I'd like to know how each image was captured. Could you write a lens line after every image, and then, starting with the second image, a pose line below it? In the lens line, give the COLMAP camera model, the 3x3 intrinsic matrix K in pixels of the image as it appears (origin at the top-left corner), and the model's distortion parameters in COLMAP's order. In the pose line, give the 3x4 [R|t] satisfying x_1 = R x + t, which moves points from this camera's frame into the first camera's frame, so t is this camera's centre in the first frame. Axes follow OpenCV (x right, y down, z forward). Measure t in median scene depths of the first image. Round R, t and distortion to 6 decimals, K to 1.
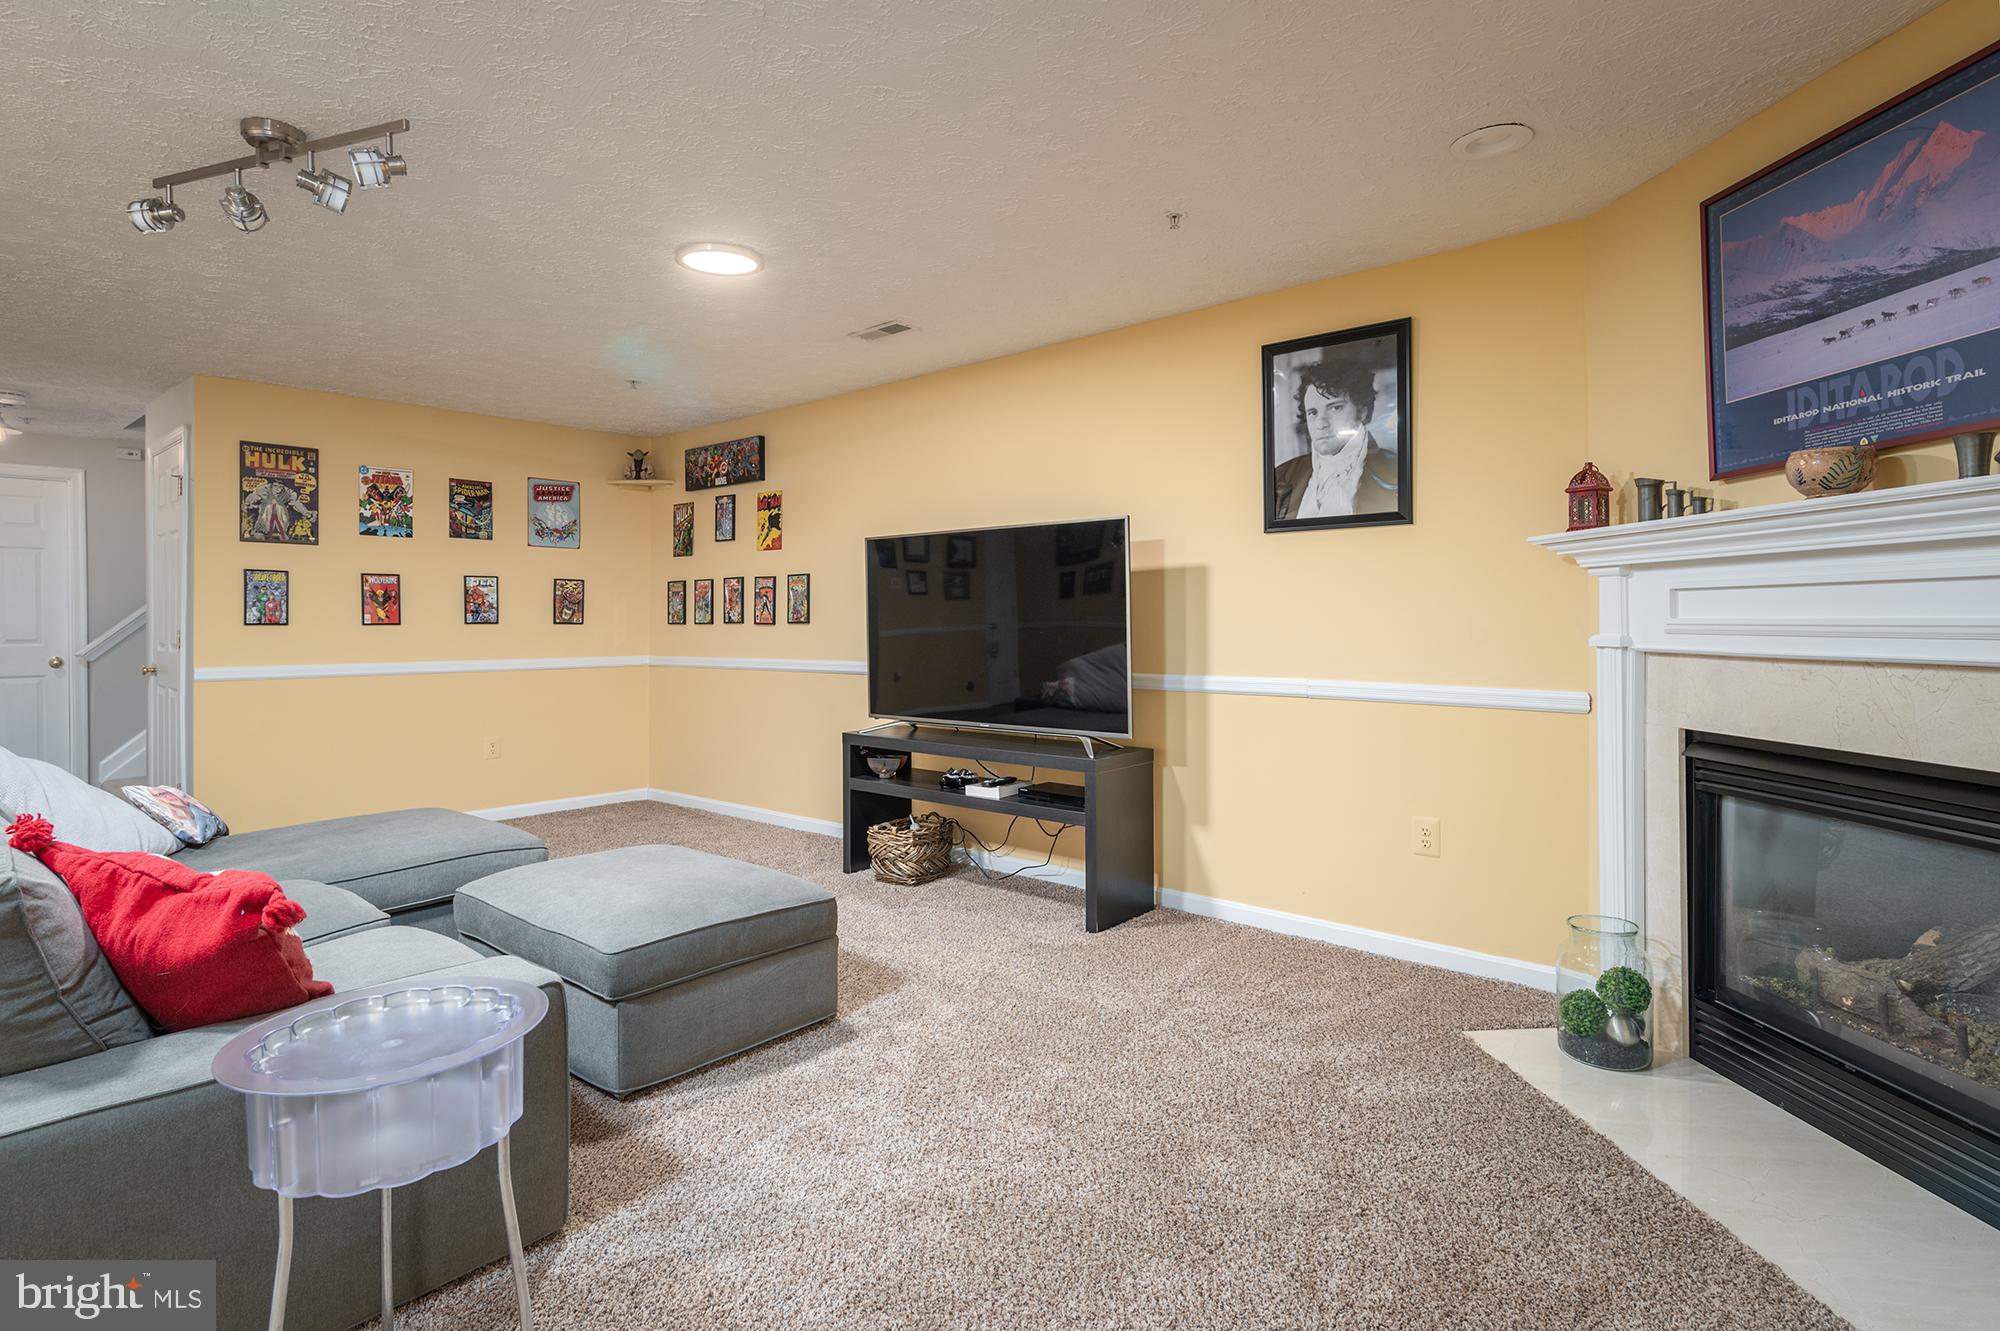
lens RADIAL K [[1021.0, 0, 1000.0], [0, 1021.0, 615.3], [0, 0, 1]] dist [0.015532, -0.000172]
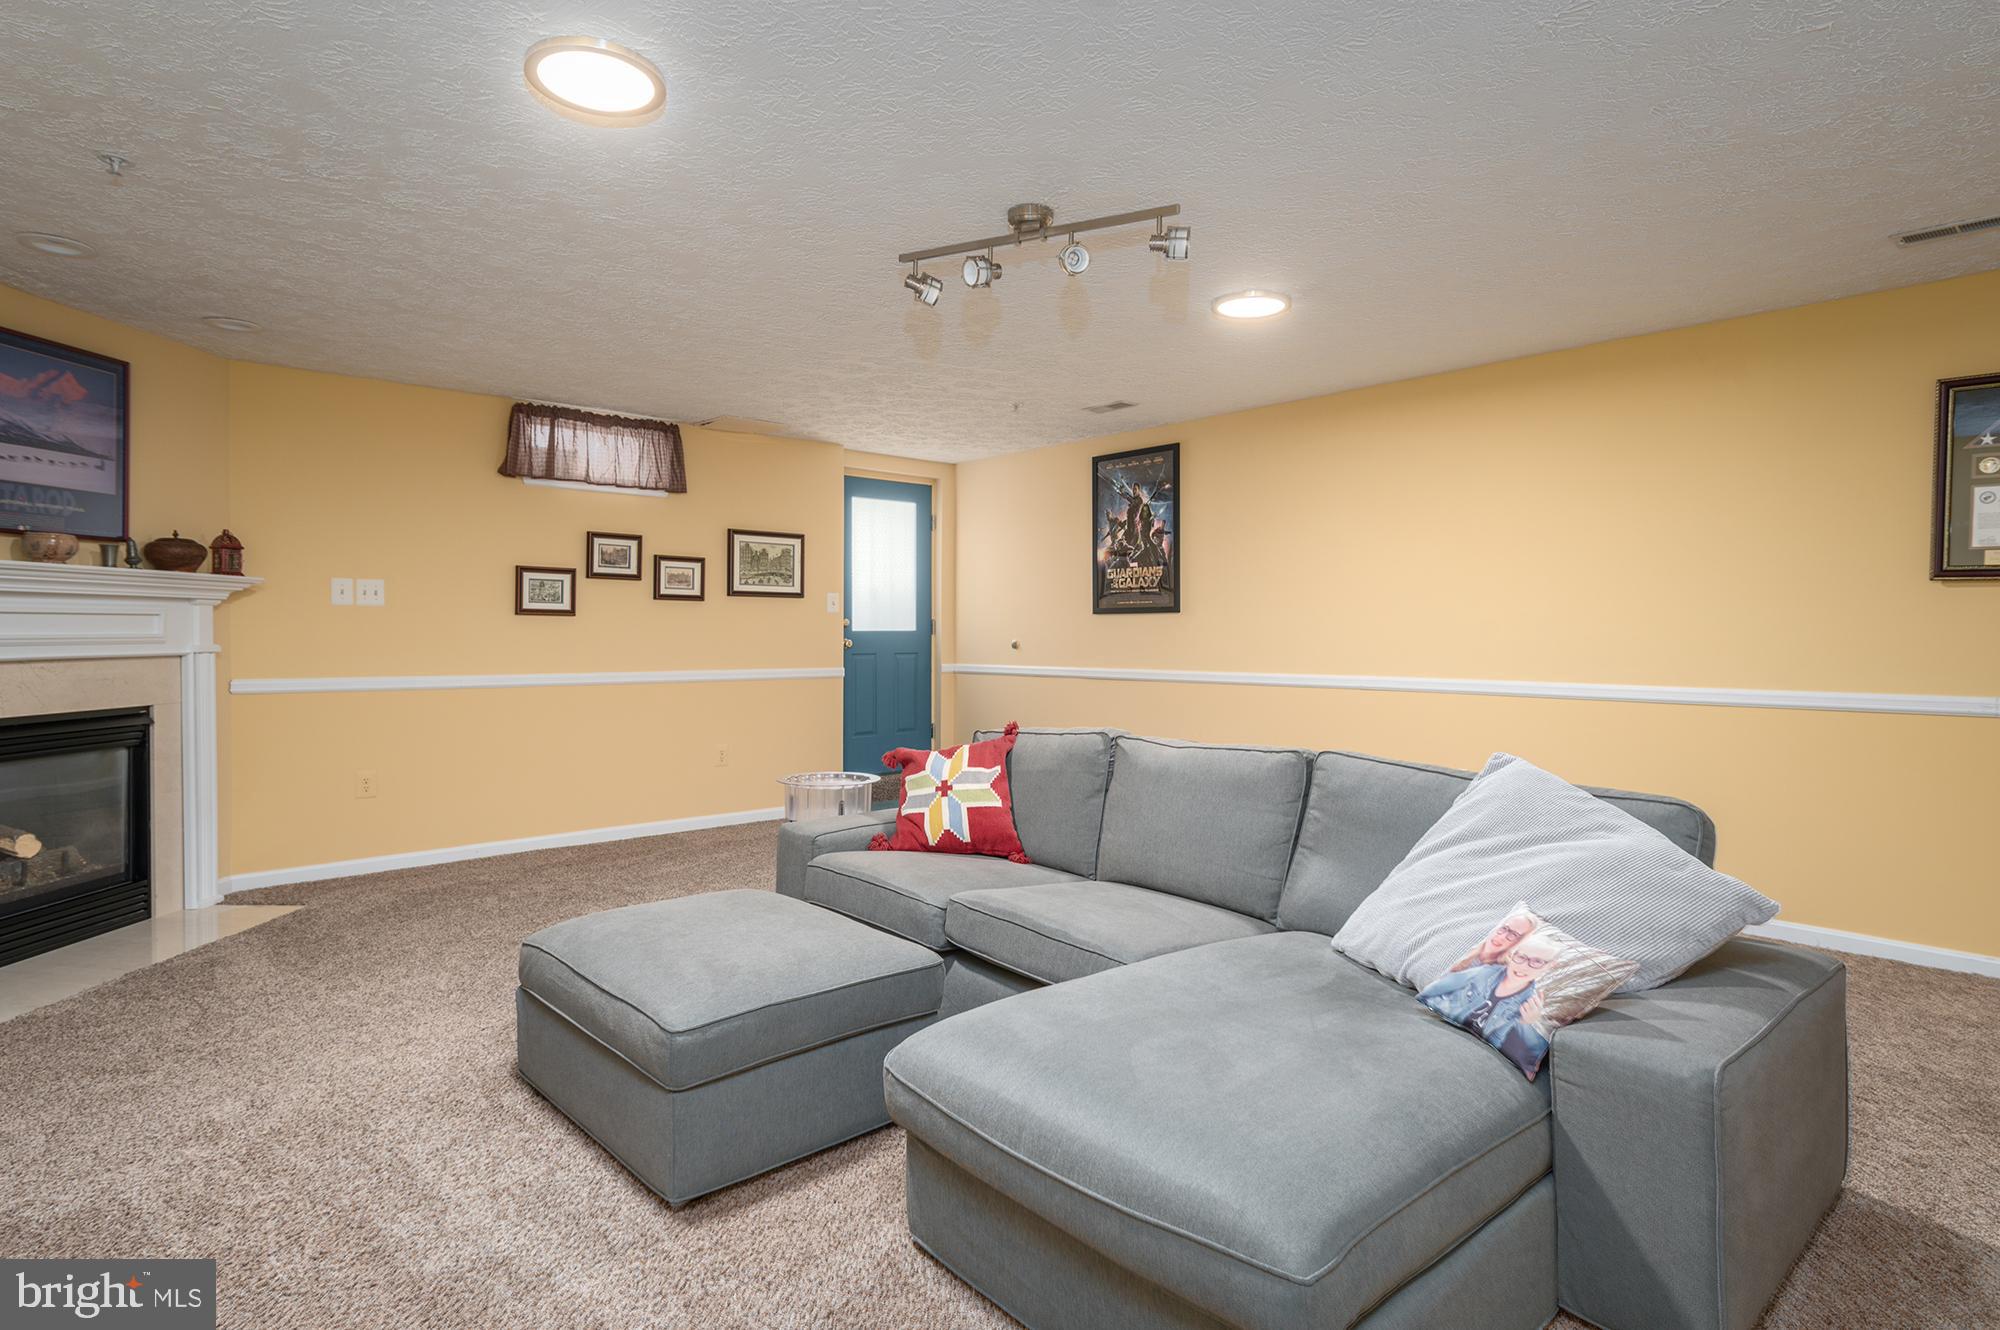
lens RADIAL K [[1075.8, 0, 992.8], [0, 1075.8, 636.3], [0, 0, 1]] dist [0.002889, -0.000829]
pose [[-0.992638, 0.004676, 0.121032, -0.546147], [0.005628, 0.999956, 0.007522, 0.000962], [-0.120991, 0.008148, -0.992620, 1.502747]]
